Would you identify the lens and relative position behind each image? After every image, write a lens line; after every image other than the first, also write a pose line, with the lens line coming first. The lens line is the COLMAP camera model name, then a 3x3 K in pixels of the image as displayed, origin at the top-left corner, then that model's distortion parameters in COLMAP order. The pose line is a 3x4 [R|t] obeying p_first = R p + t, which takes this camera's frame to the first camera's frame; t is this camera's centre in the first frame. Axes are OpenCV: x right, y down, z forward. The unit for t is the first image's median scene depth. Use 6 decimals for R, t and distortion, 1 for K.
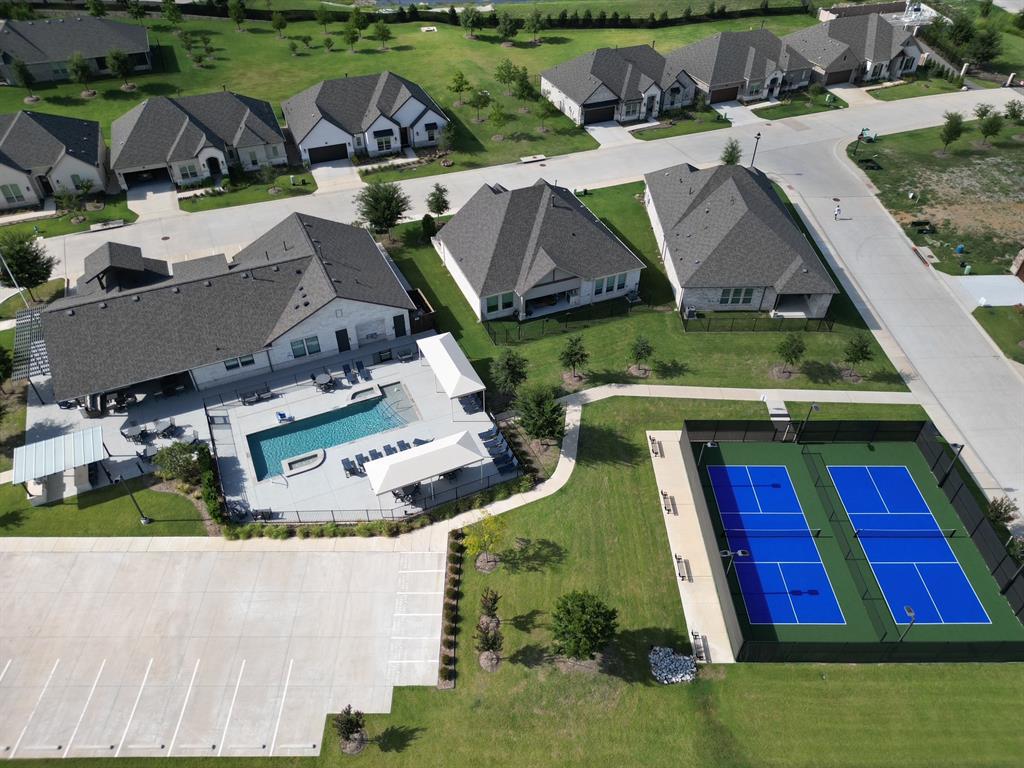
lens RADIAL K [[725.5, 0, 508.7], [0, 725.5, 391.1], [0, 0, 1]] dist [0.061653, -0.072658]
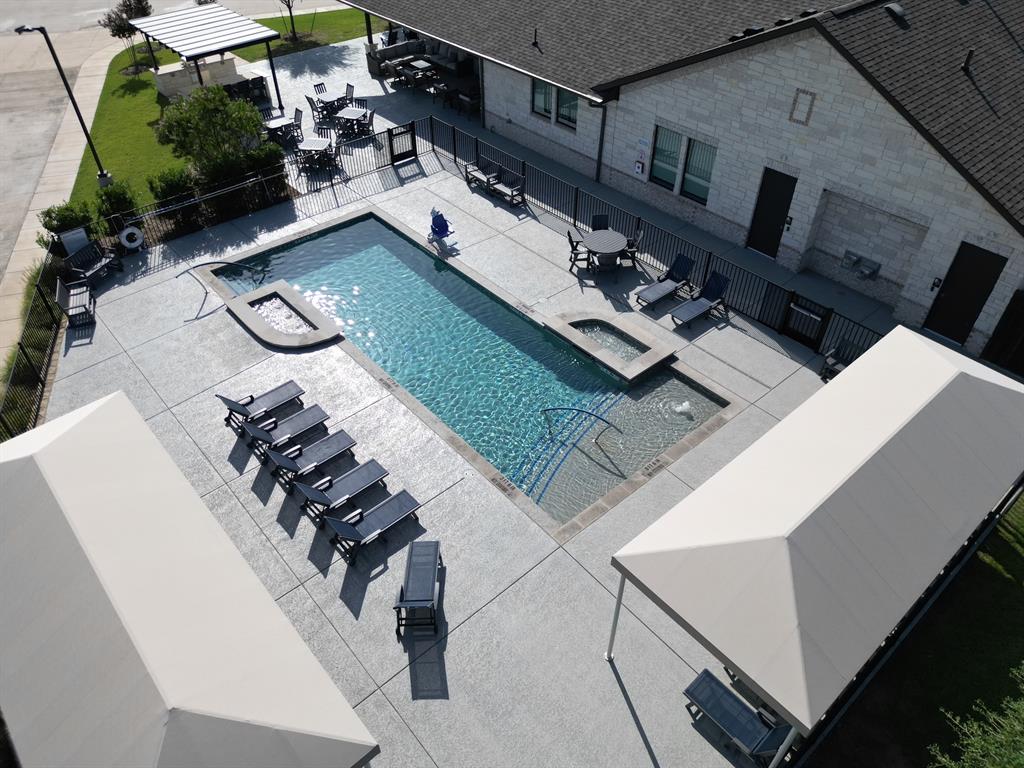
lens RADIAL K [[725.5, 0, 508.7], [0, 725.5, 391.1], [0, 0, 1]] dist [0.061653, -0.072658]
pose [[0.281532, 0.638794, -0.716018, 0.013559], [-0.635250, 0.683340, 0.359866, -0.059145], [0.719164, 0.353537, 0.598176, 0.760308]]
